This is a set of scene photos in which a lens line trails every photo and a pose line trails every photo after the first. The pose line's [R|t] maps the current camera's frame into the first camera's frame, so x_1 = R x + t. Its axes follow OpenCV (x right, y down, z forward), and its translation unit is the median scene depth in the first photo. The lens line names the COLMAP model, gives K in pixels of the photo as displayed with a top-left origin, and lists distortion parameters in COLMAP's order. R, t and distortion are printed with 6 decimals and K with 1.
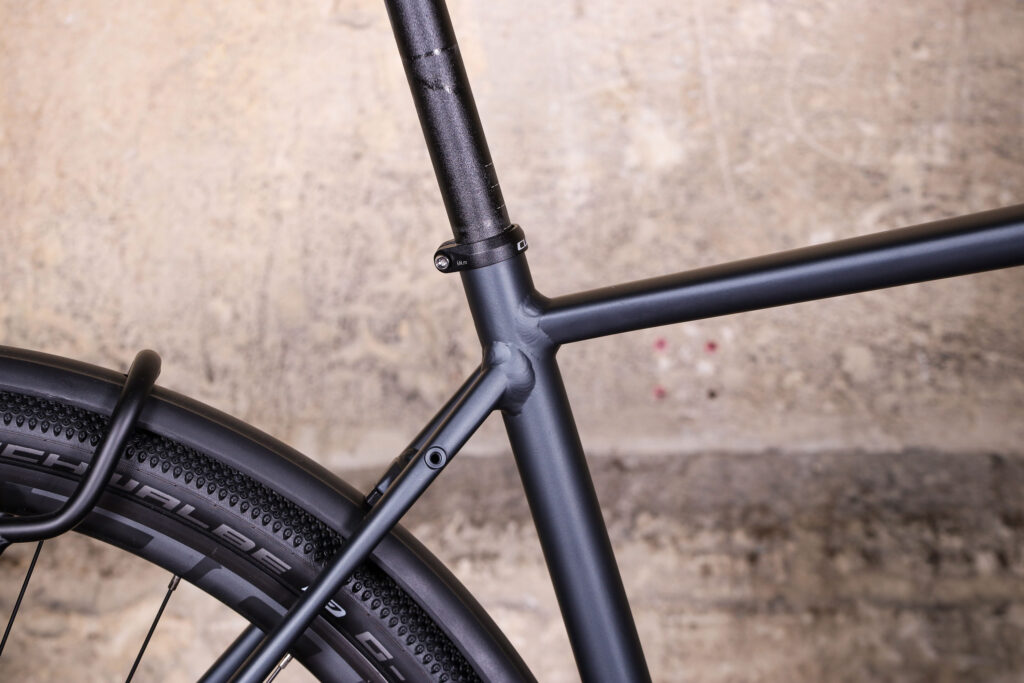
lens RADIAL K [[6155.2, 0, 509.3], [0, 6155.2, 337.8], [0, 0, 1]] dist [0.582449, 0.000000]
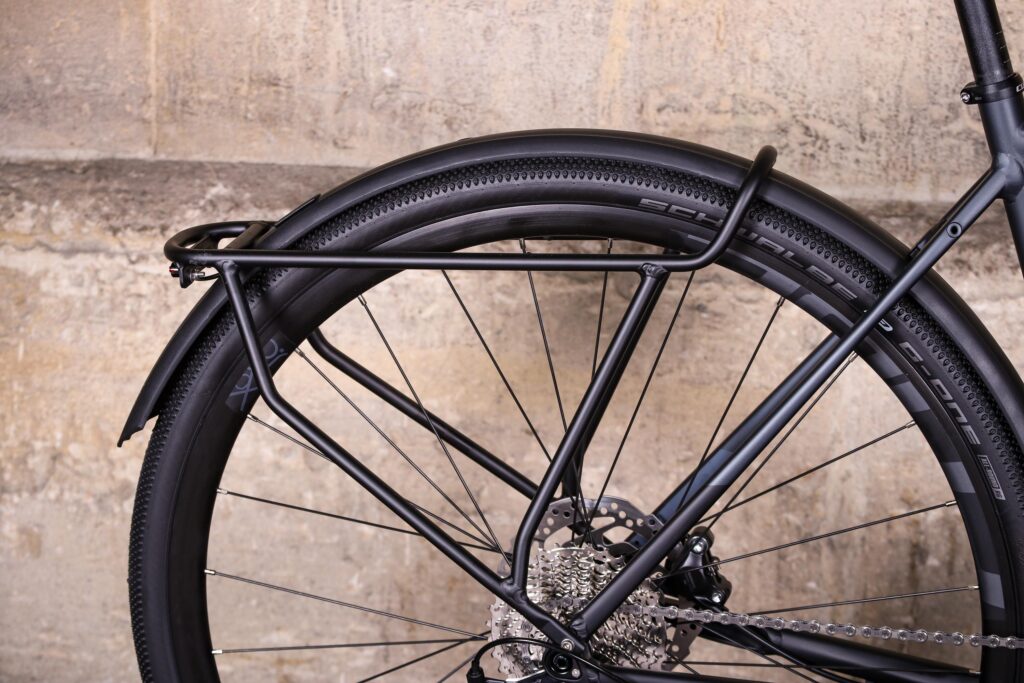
lens RADIAL K [[3560.8, 0, 512.1], [0, 3560.8, 340.0], [0, 0, 1]] dist [-0.262147, 0.000000]
pose [[0.978177, 0.054487, -0.200499, 0.045741], [-0.035067, 0.994453, 0.099166, -0.028255], [0.204790, -0.089971, 0.974662, 0.120632]]
